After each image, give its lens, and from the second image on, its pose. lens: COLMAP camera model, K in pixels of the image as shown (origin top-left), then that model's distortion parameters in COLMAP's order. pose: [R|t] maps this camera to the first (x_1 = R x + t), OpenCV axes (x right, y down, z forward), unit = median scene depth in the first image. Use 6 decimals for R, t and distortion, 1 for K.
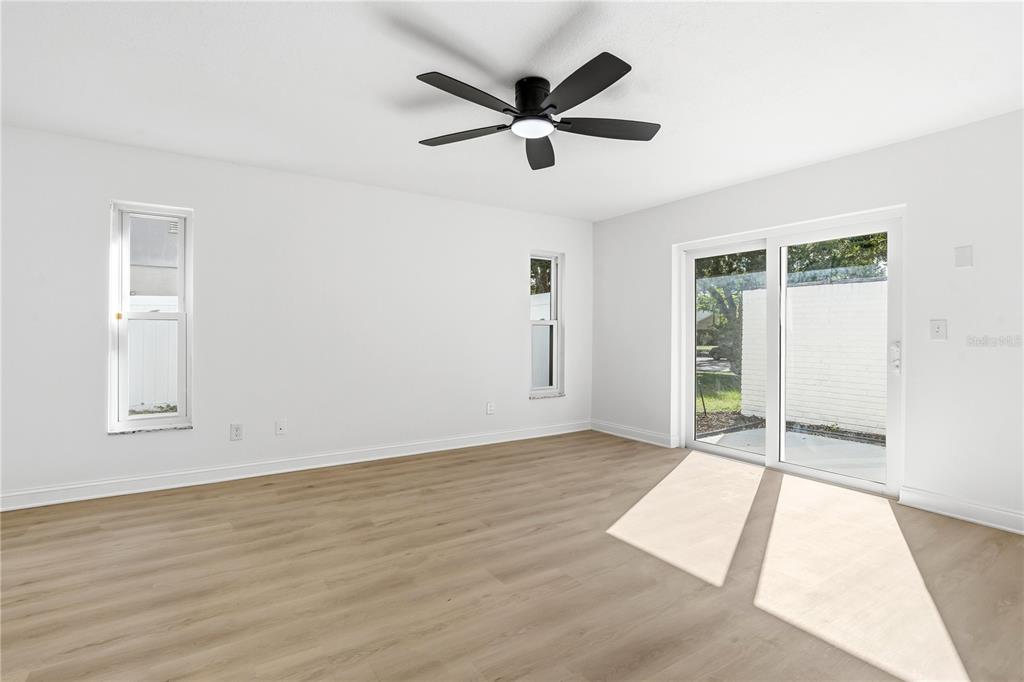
lens RADIAL K [[485.8, 0, 503.4], [0, 485.8, 331.6], [0, 0, 1]] dist [-0.002252, -0.000086]
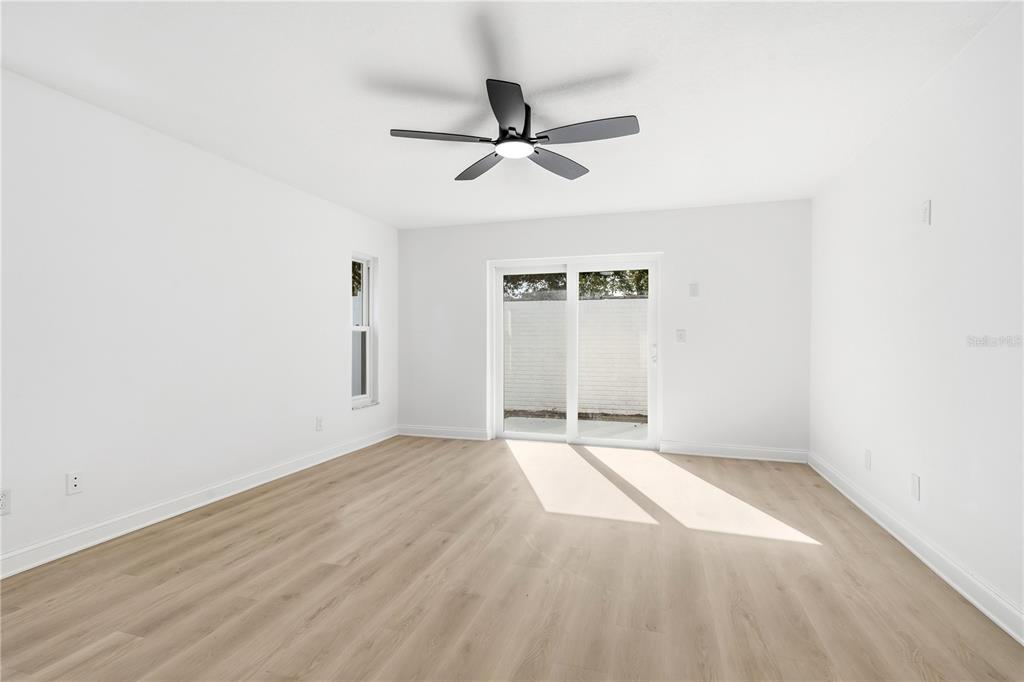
lens RADIAL K [[485.8, 0, 503.4], [0, 485.8, 331.6], [0, 0, 1]] dist [-0.002252, -0.000086]
pose [[0.779824, 0.006344, 0.625966, -0.470594], [0.001830, 0.999921, -0.012412, 0.000708], [-0.625996, 0.010825, 0.779752, 0.128517]]
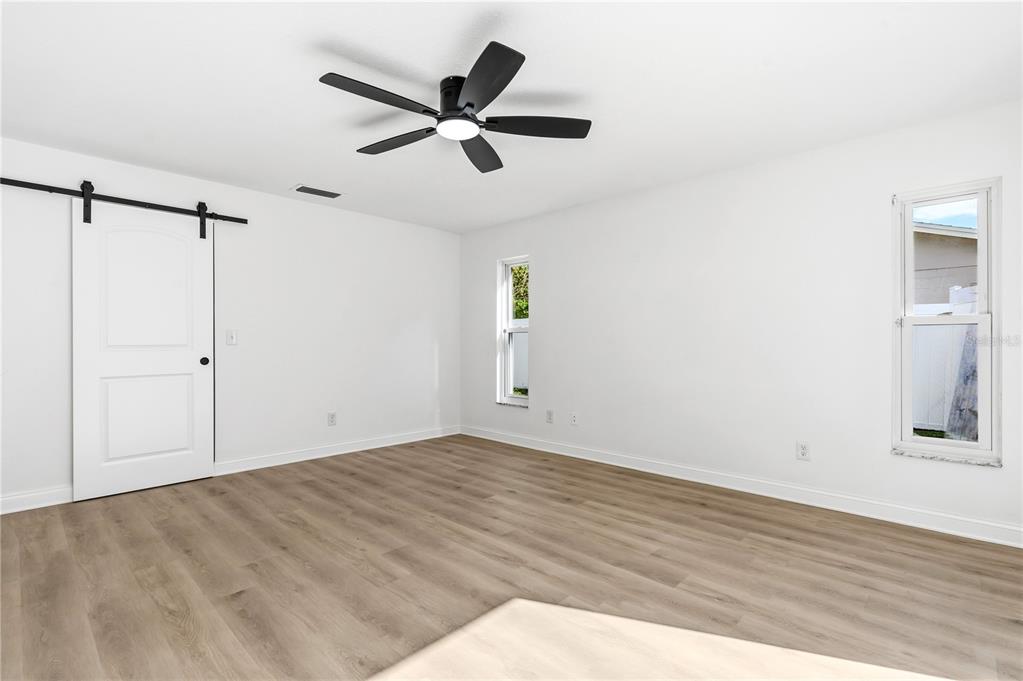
lens RADIAL K [[486.9, 0, 528.8], [0, 486.9, 343.0], [0, 0, 1]] dist [0.000029, 0.000211]
pose [[0.246023, -0.000508, -0.969264, 0.769409], [0.002816, 0.999996, 0.000190, 0.007478], [0.969260, -0.002776, 0.246023, 0.663261]]
